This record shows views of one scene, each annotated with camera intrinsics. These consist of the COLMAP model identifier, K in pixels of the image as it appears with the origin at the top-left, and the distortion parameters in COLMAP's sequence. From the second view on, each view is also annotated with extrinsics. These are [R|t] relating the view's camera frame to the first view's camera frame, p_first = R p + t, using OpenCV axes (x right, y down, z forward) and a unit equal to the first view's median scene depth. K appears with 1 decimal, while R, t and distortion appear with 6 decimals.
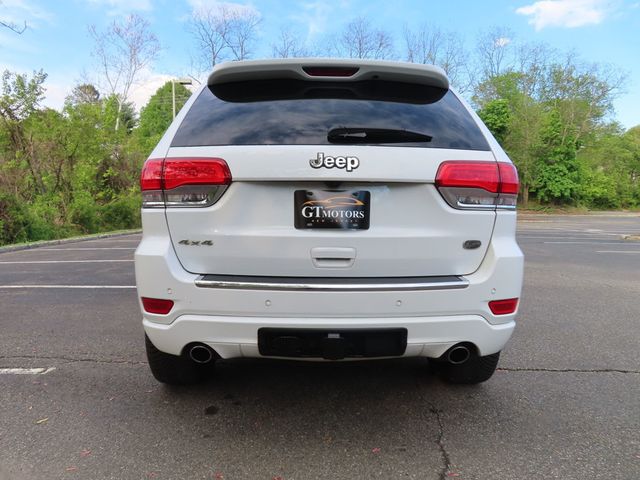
lens RADIAL K [[454.4, 0, 317.6], [0, 454.4, 240.9], [0, 0, 1]] dist [-0.014409, 0.008423]
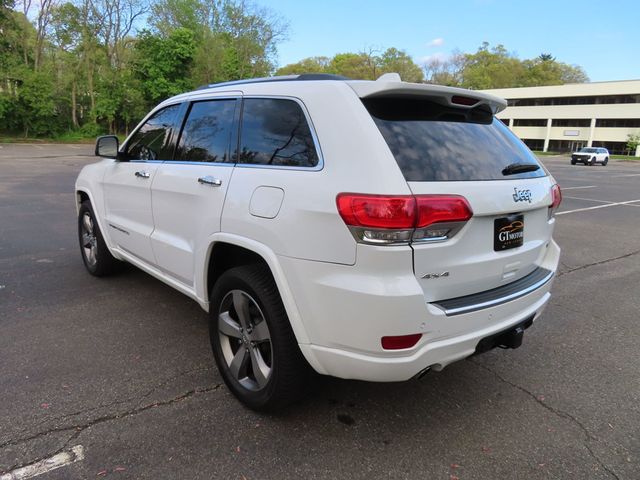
lens RADIAL K [[454.4, 0, 316.6], [0, 454.4, 244.6], [0, 0, 1]] dist [-0.014409, 0.008423]
pose [[0.776216, -0.124251, 0.618102, -0.953702], [0.023476, 0.985404, 0.168605, -0.212832], [-0.630029, -0.116364, 0.767804, 0.319831]]
